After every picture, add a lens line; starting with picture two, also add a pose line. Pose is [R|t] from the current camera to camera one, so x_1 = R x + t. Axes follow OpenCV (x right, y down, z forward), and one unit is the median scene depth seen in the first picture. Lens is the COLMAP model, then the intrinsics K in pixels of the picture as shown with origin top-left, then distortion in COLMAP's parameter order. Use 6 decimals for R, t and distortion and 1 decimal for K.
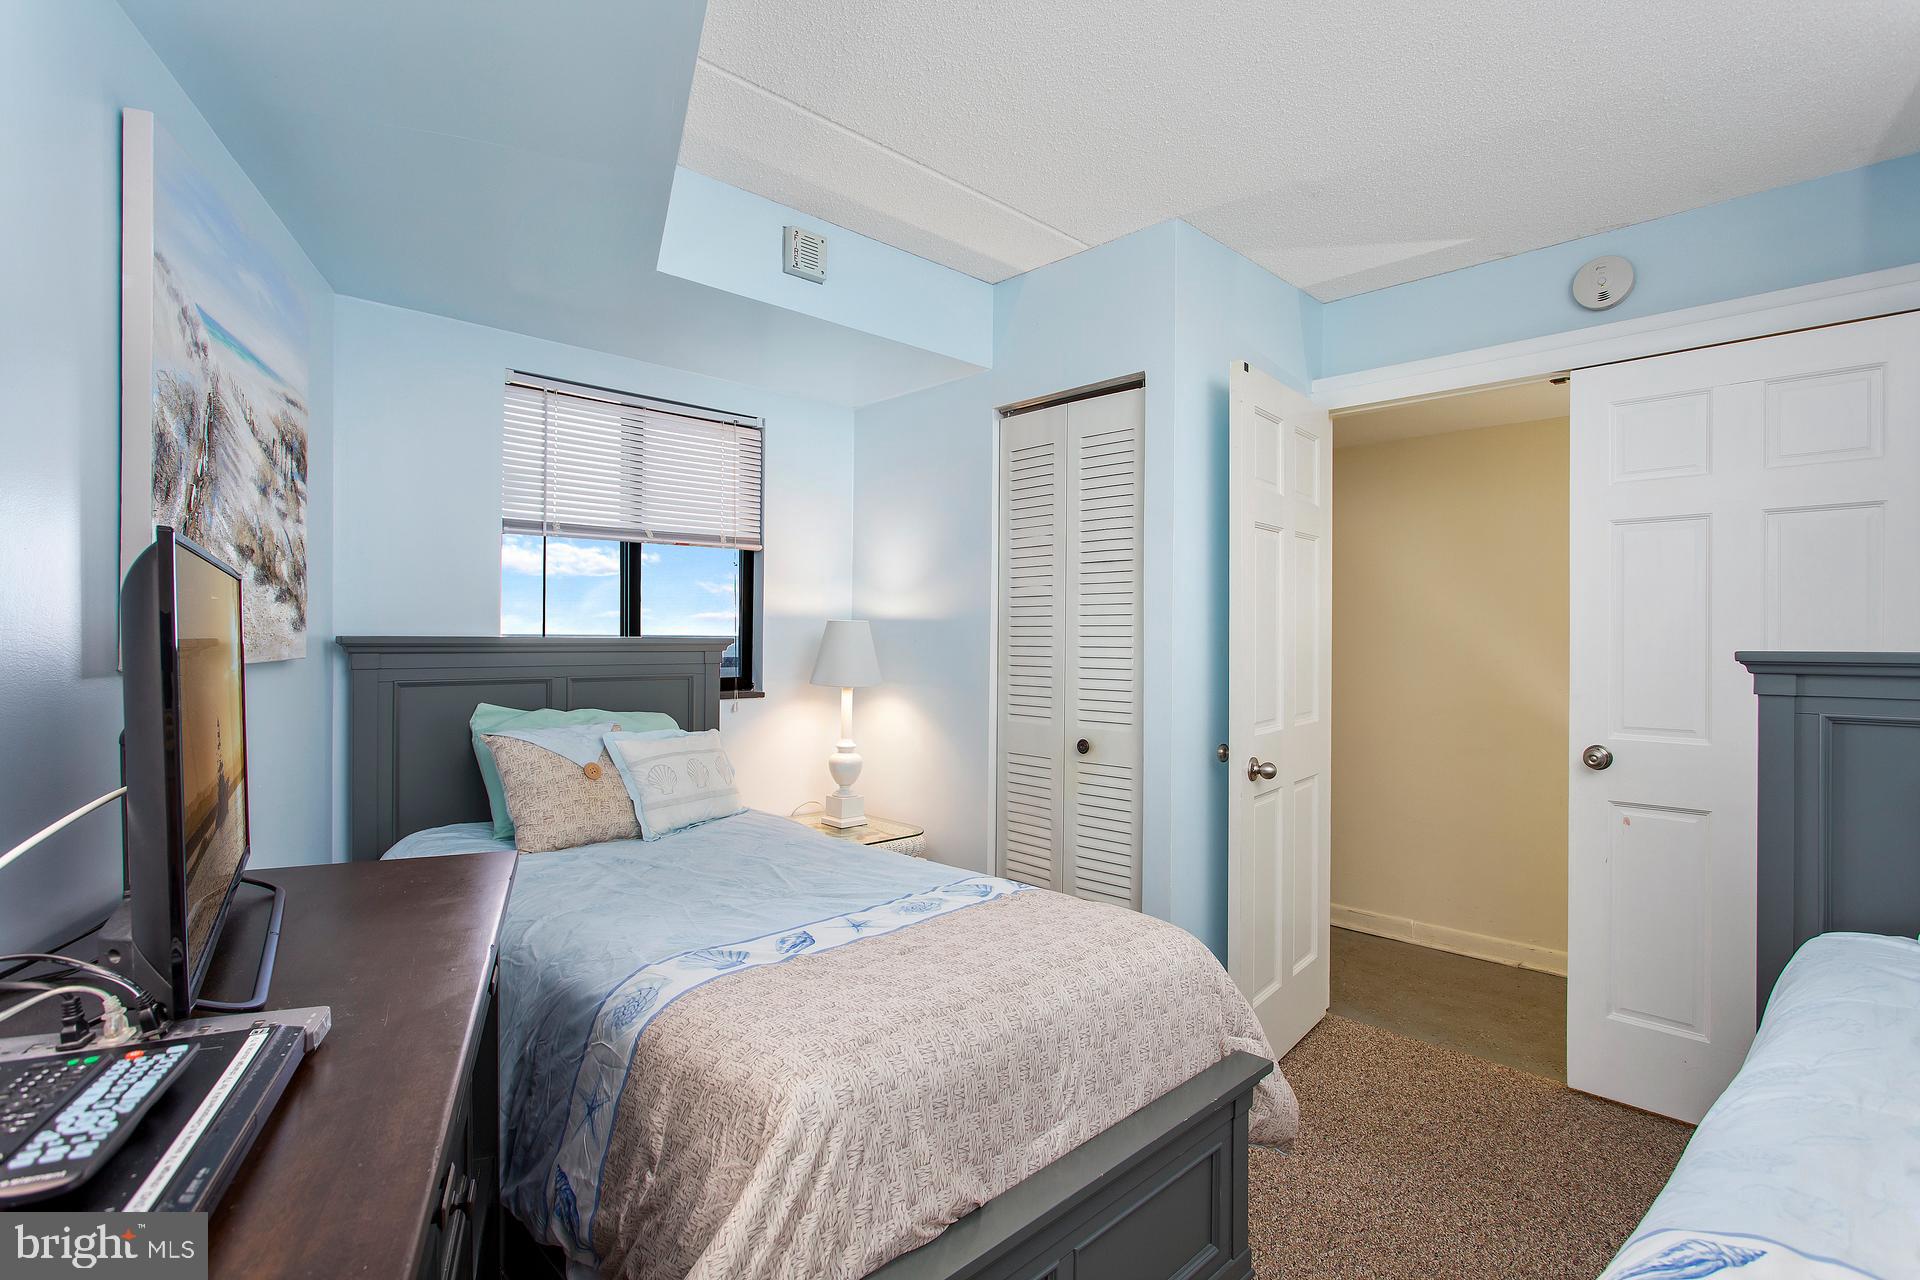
lens RADIAL K [[936.7, 0, 966.7], [0, 936.7, 639.8], [0, 0, 1]] dist [-0.017616, -0.000504]
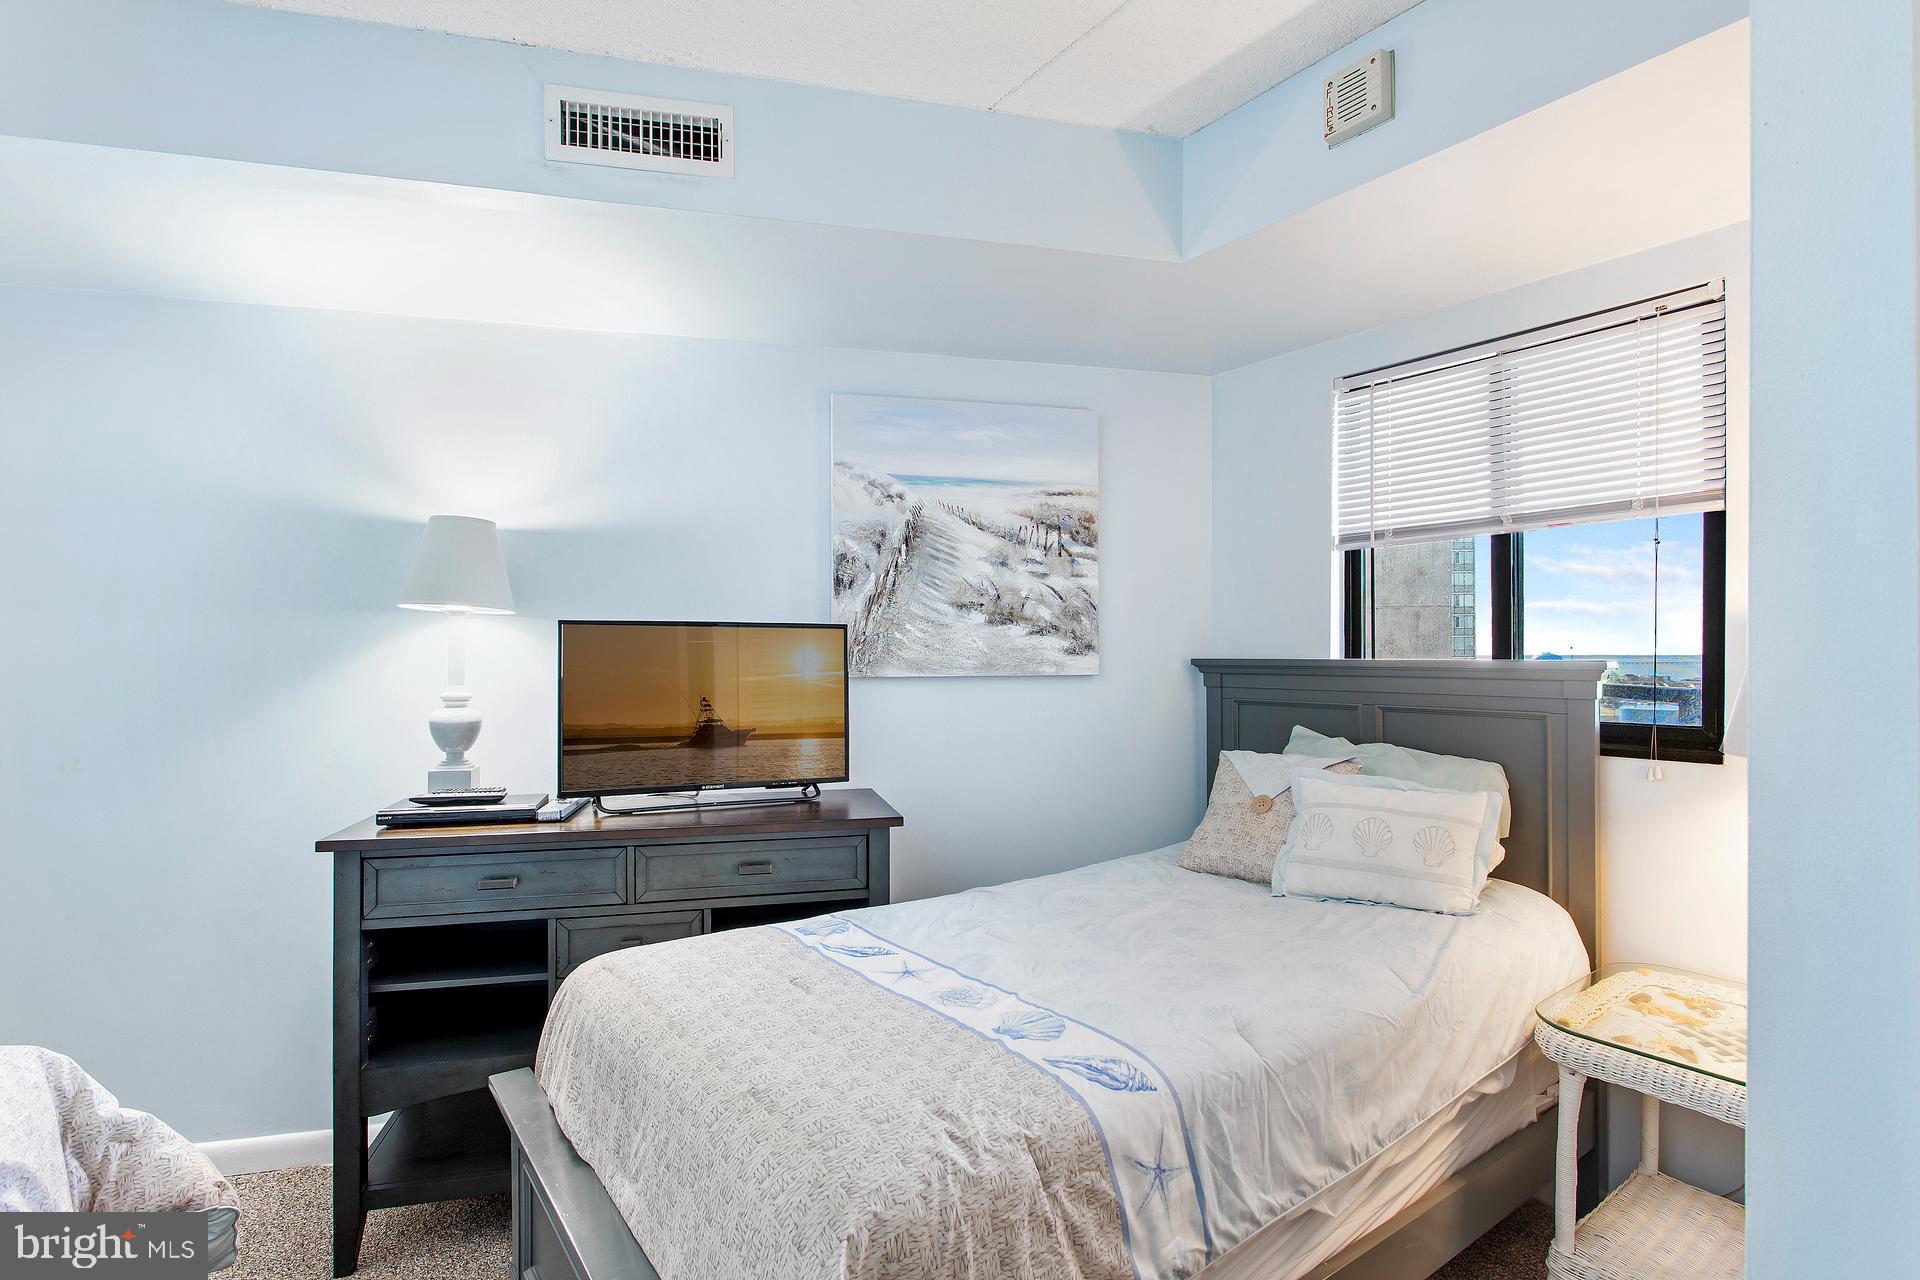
lens RADIAL K [[936.7, 0, 971.3], [0, 936.7, 652.8], [0, 0, 1]] dist [-0.017616, -0.000504]
pose [[-0.147996, -0.008646, -0.988950, 0.580772], [-0.002710, 0.999962, -0.008336, -0.000882], [0.988984, 0.001446, -0.148014, 0.885942]]
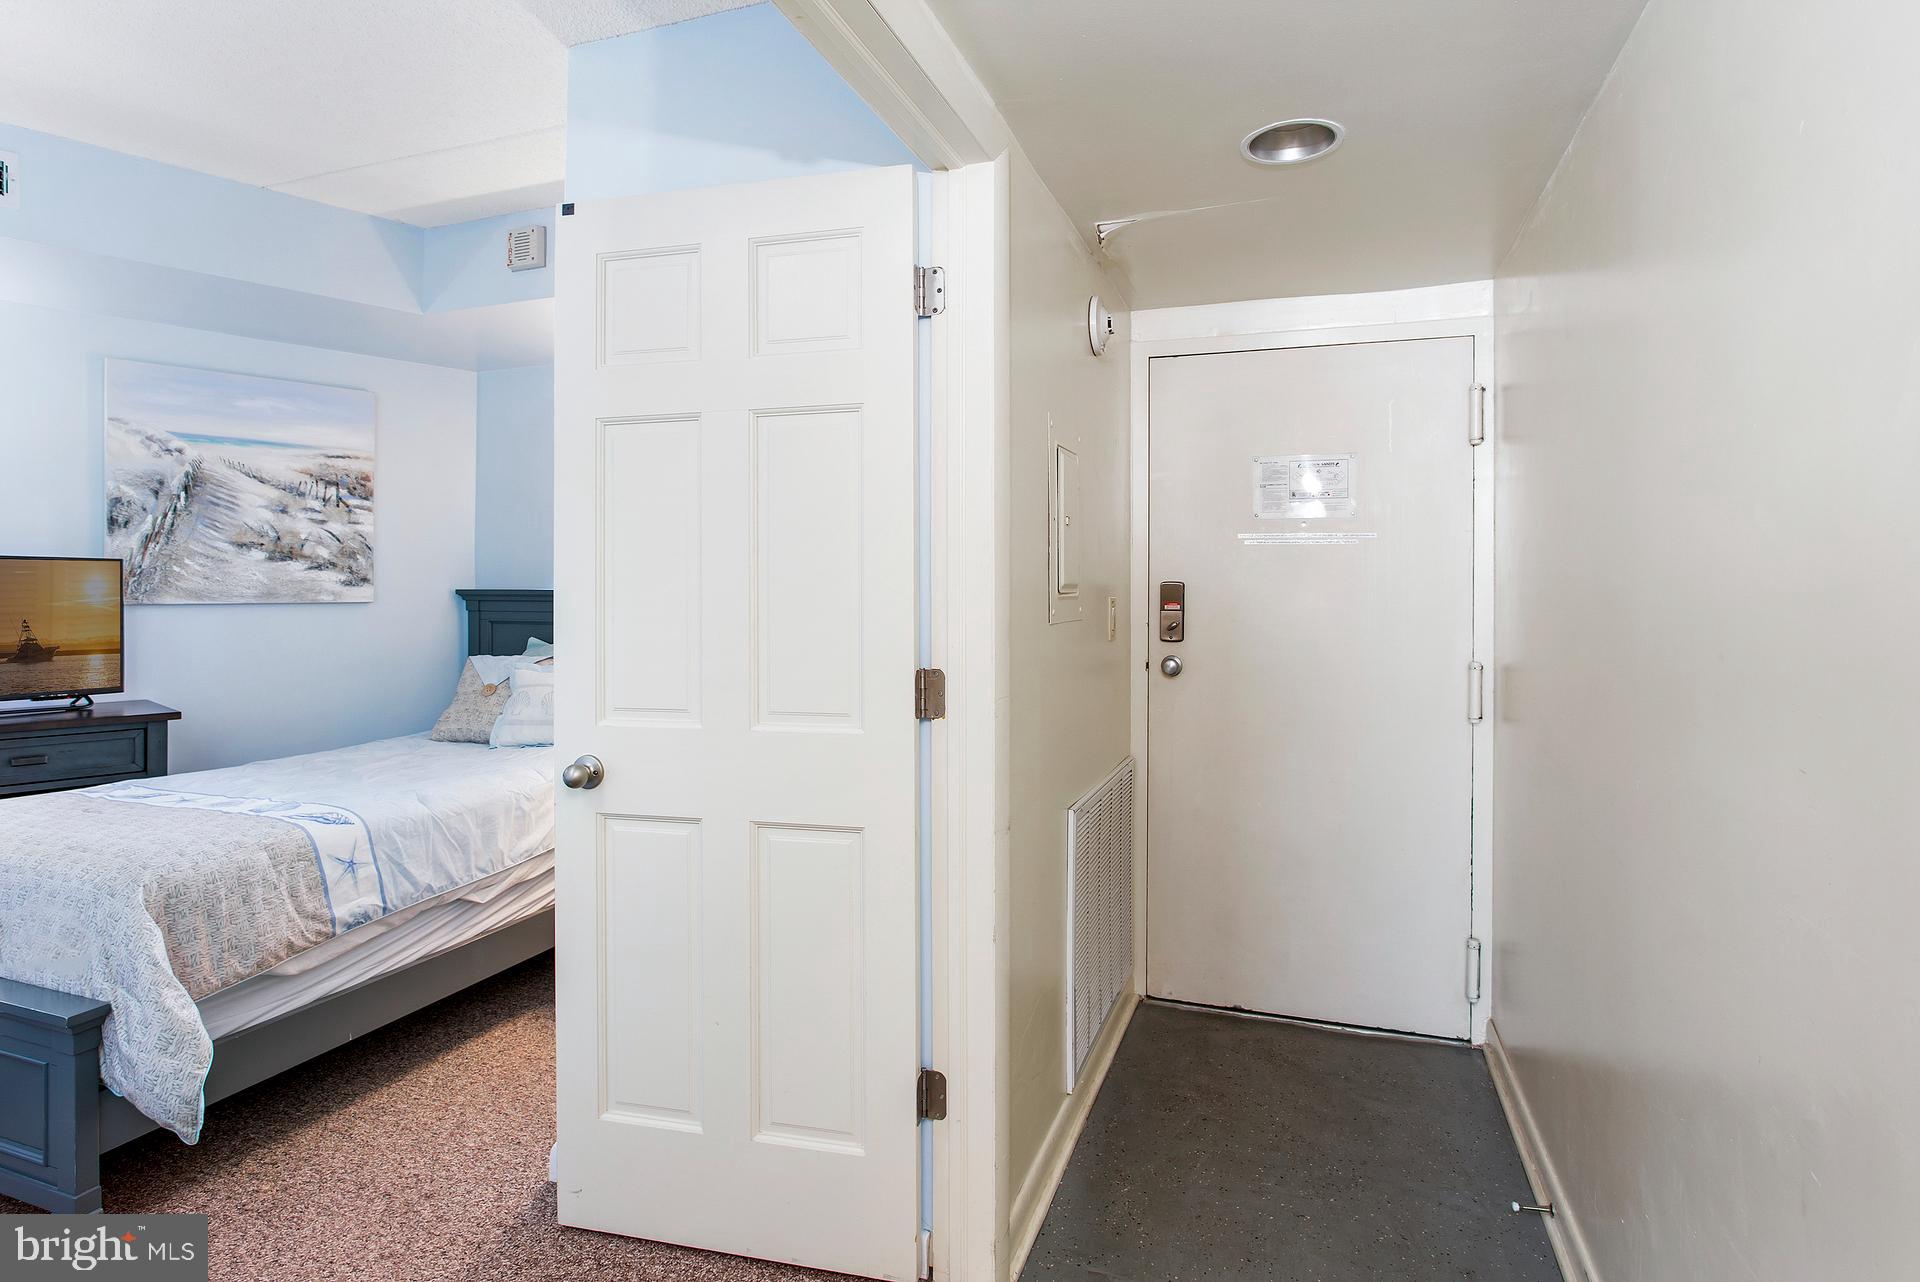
lens RADIAL K [[1020.3, 0, 932.3], [0, 1020.3, 582.6], [0, 0, 1]] dist [0.004493, -0.002228]
pose [[0.402435, -0.013436, -0.915350, 1.238709], [-0.001447, 0.999882, -0.015313, 0.009342], [0.915447, 0.007487, 0.402368, 1.030733]]
